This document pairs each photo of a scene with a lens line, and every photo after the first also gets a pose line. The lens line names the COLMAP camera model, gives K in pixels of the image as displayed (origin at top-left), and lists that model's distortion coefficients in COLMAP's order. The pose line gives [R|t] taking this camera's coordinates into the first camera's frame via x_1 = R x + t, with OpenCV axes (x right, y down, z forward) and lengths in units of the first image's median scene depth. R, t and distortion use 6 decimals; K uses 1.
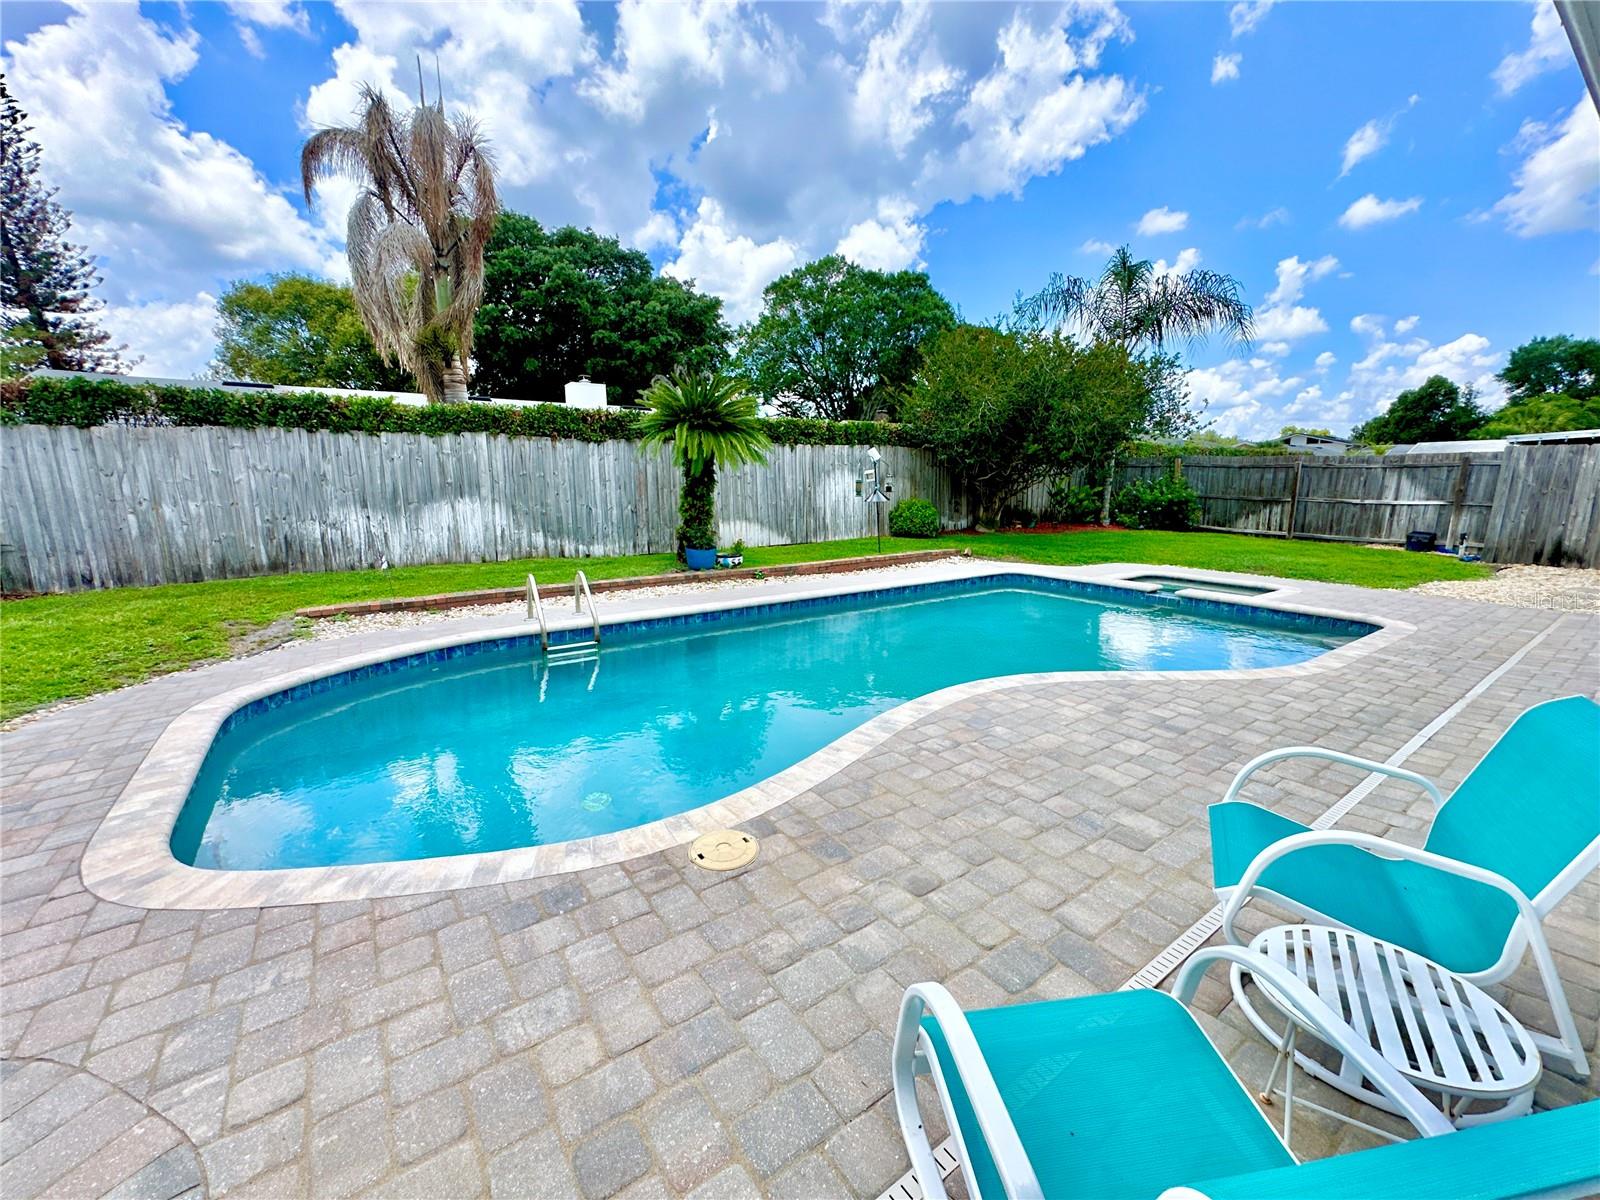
lens RADIAL K [[642.0, 0, 802.5], [0, 642.0, 598.9], [0, 0, 1]] dist [-0.007187, 0.002114]
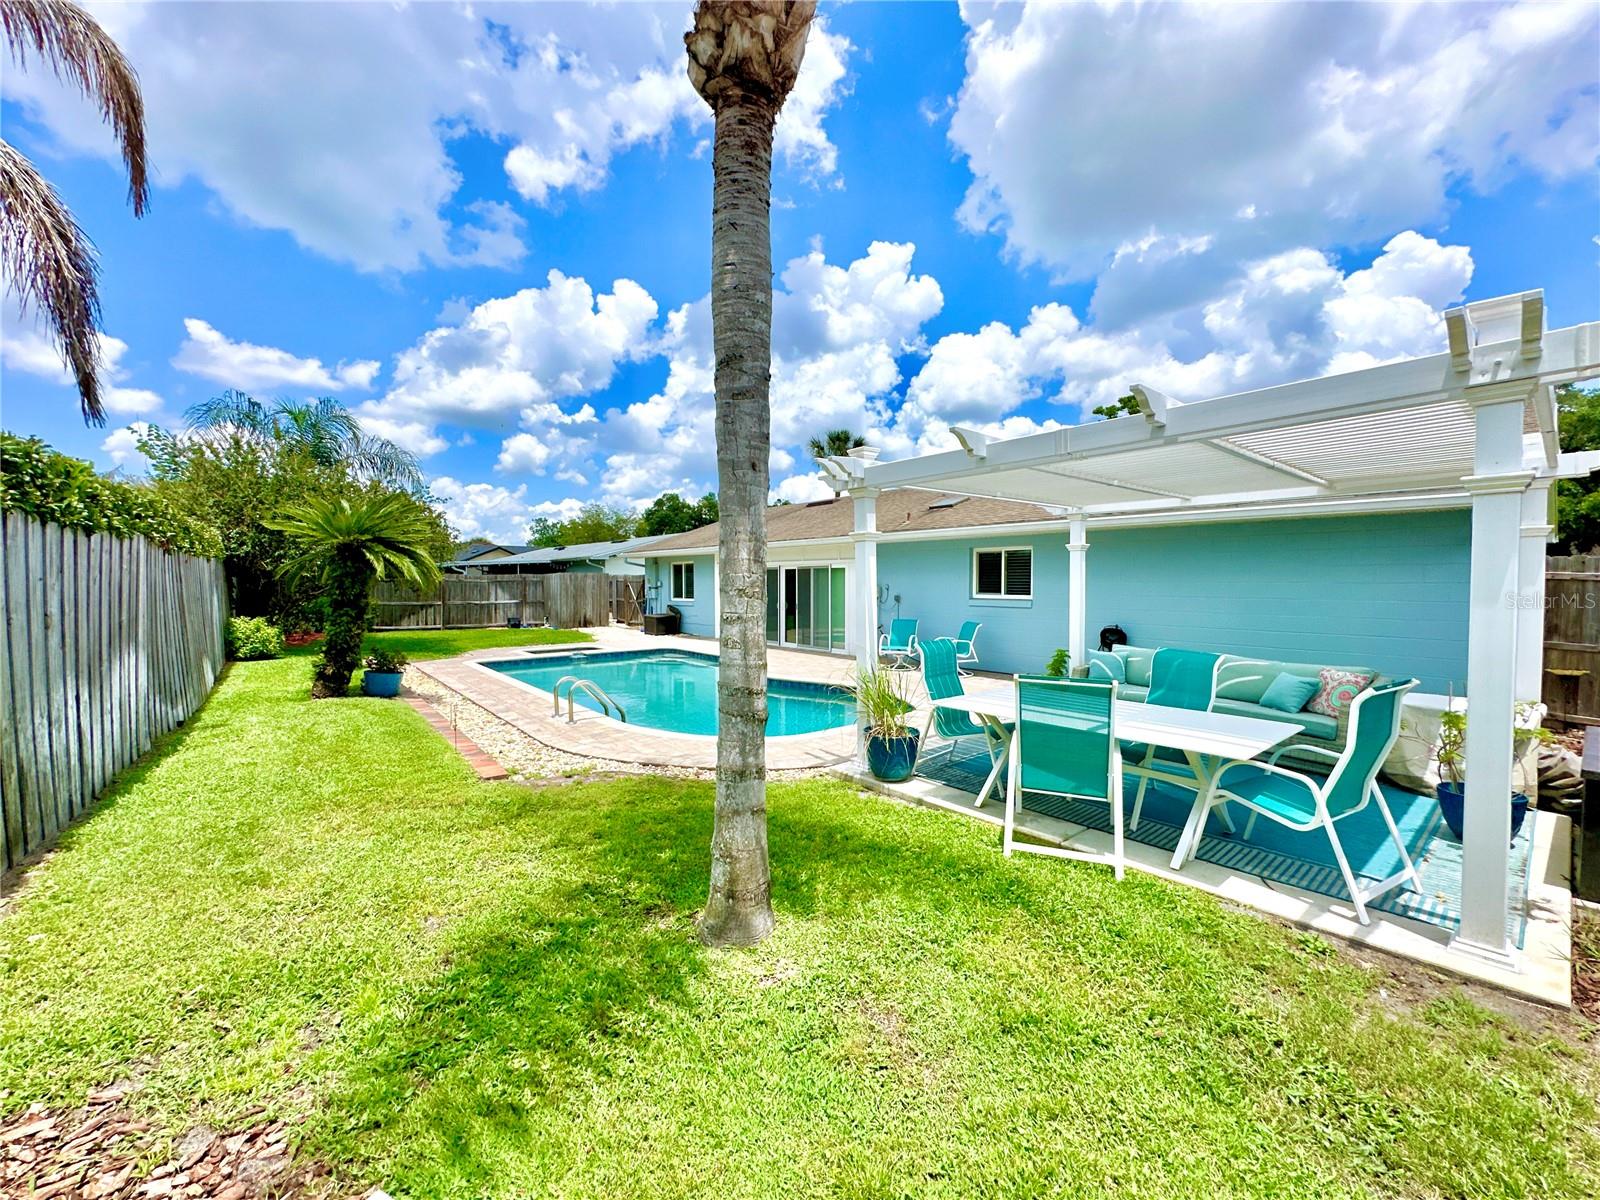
lens RADIAL K [[642.0, 0, 798.5], [0, 642.0, 600.2], [0, 0, 1]] dist [-0.007187, 0.002114]
pose [[-0.077708, -0.030792, 0.996501, -1.323077], [0.187266, 0.981281, 0.044925, -0.132078], [-0.979231, 0.190101, -0.070487, 0.534349]]
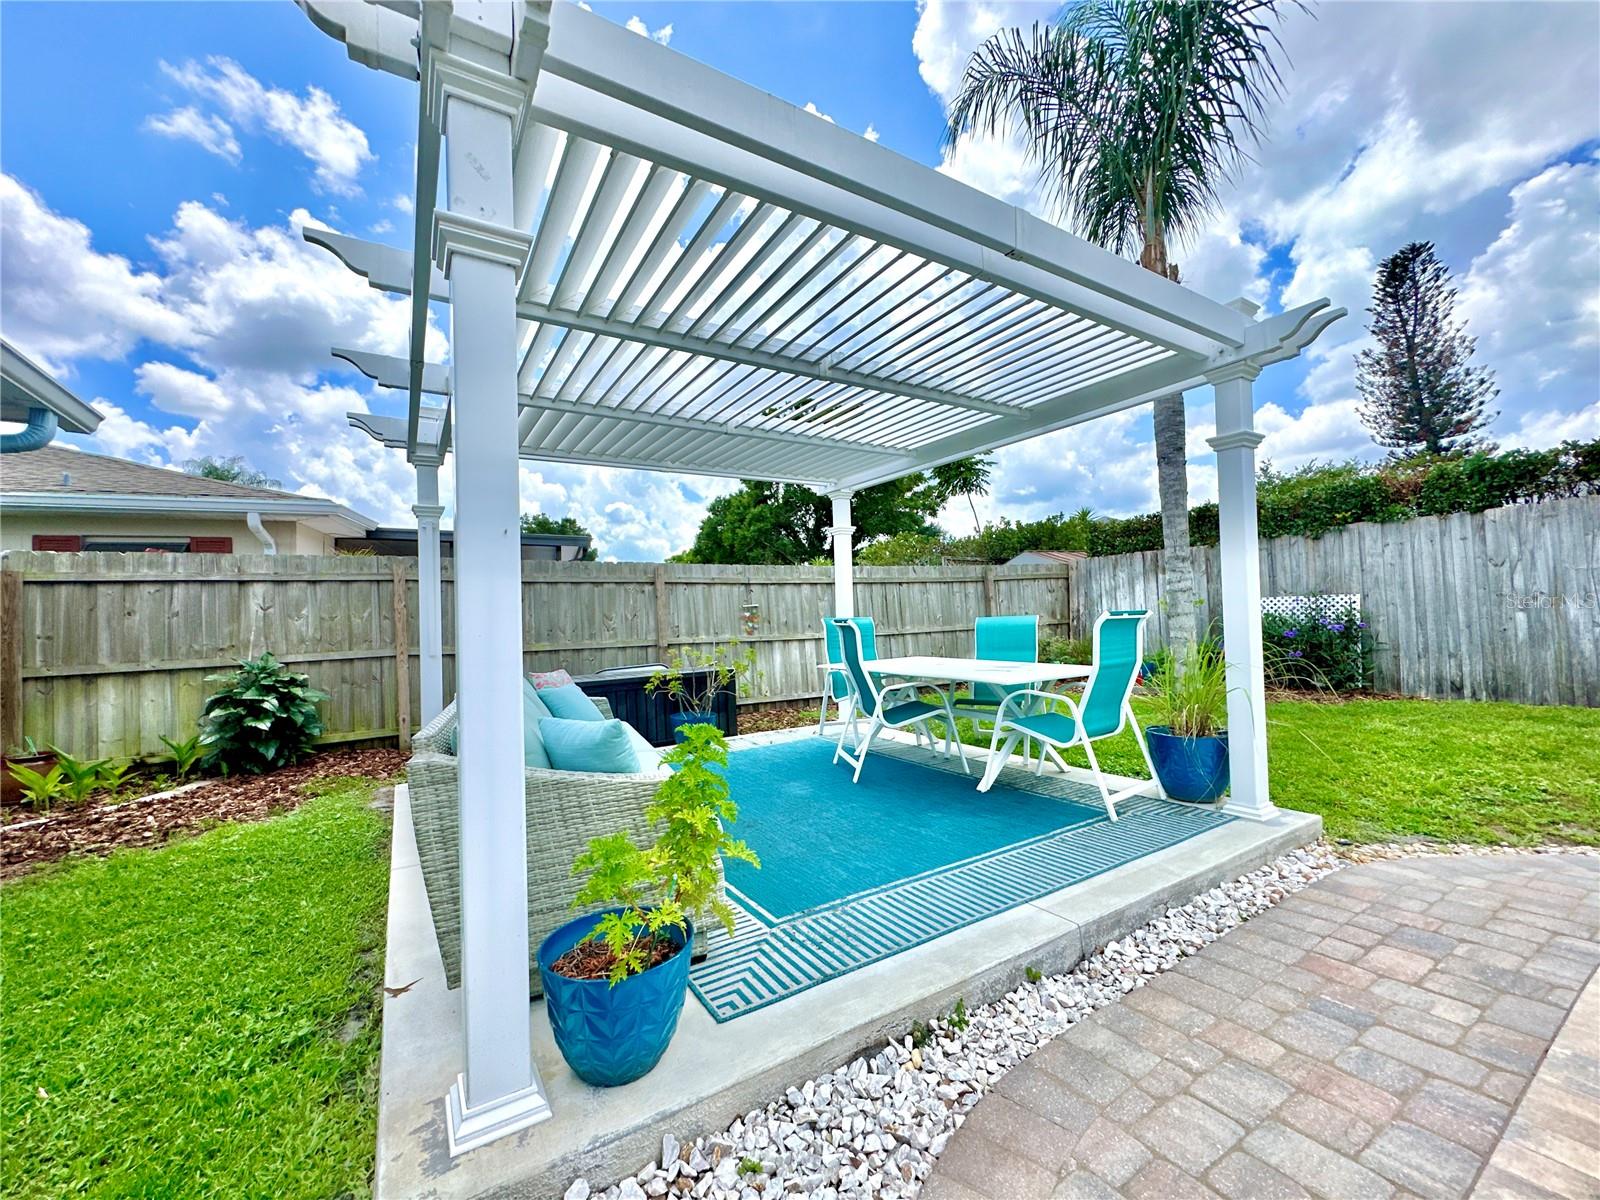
lens RADIAL K [[642.0, 0, 800.6], [0, 642.0, 602.1], [0, 0, 1]] dist [-0.007187, 0.002114]
pose [[-0.058780, -0.024994, -0.997958, -0.196830], [-0.151782, 0.988287, -0.015812, 0.003610], [0.986665, 0.150543, -0.061885, 0.156249]]
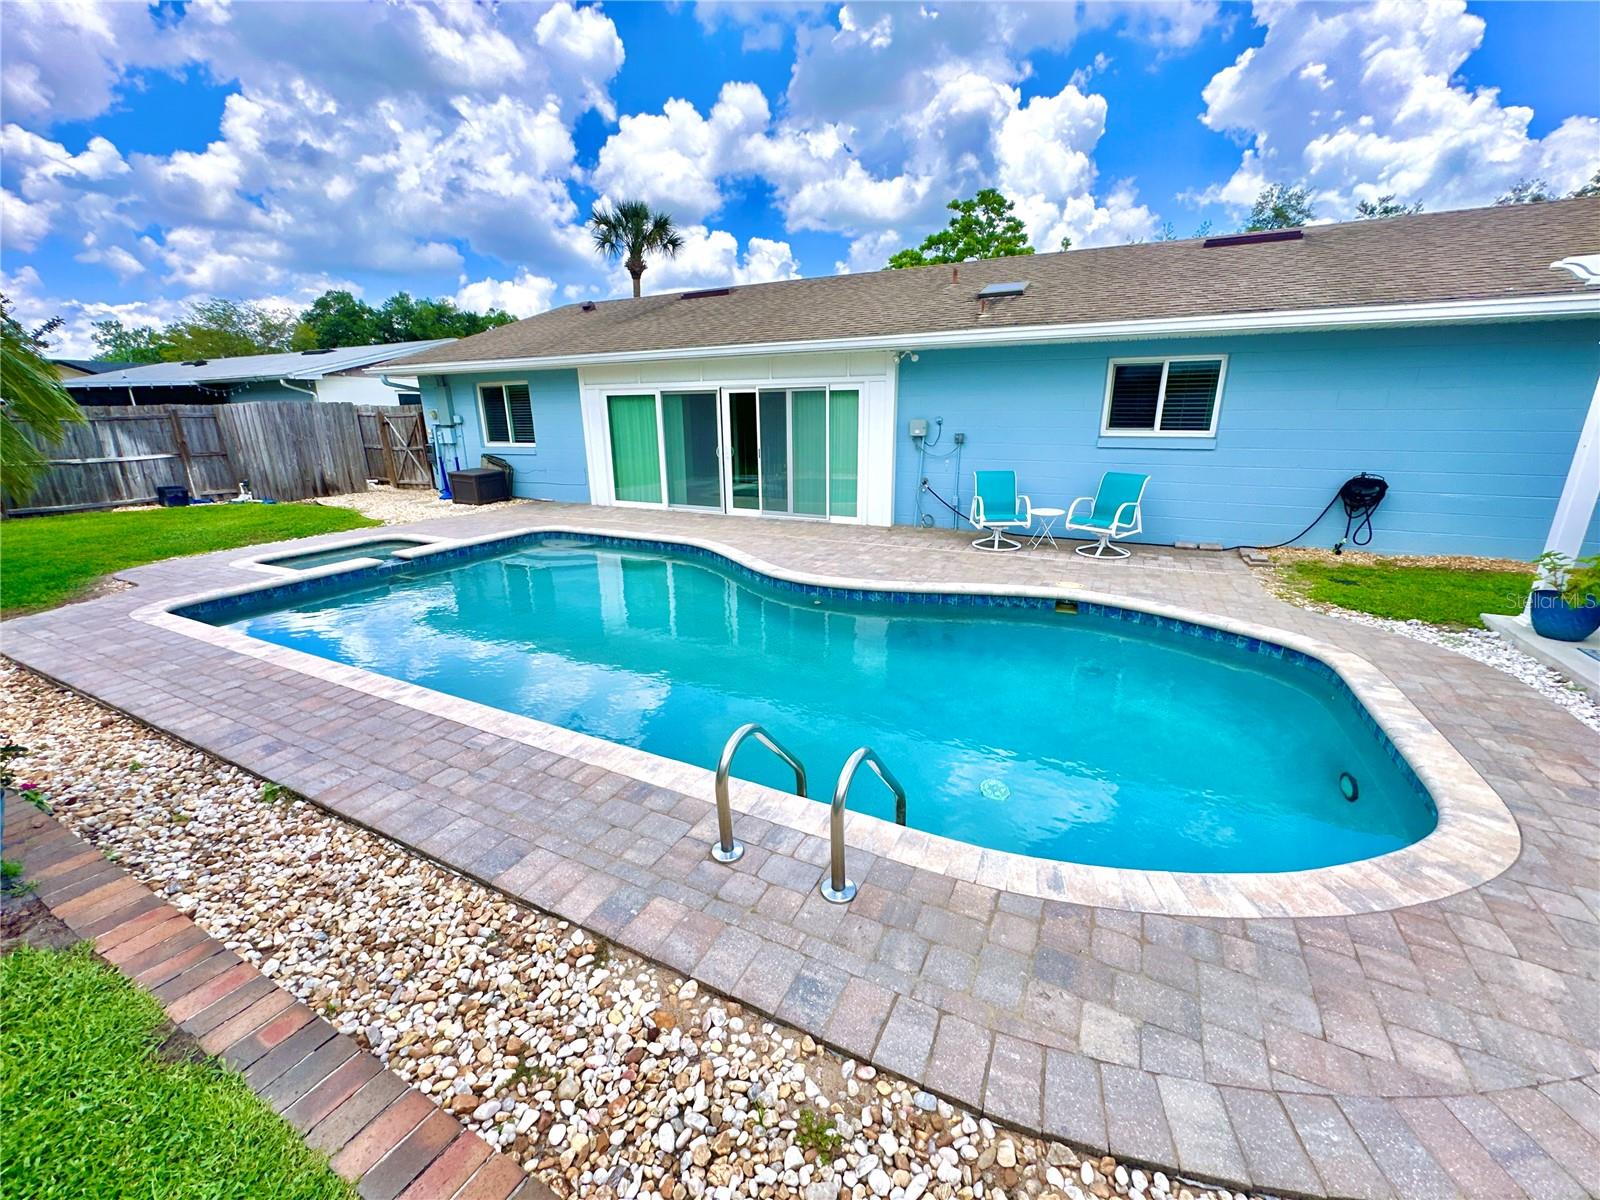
lens RADIAL K [[642.0, 0, 798.9], [0, 642.0, 601.3], [0, 0, 1]] dist [-0.007187, 0.002114]
pose [[-0.467960, -0.249779, 0.847717, -0.562813], [0.173429, 0.914620, 0.365229, -0.208361], [-0.866566, 0.317931, -0.384686, 0.920467]]
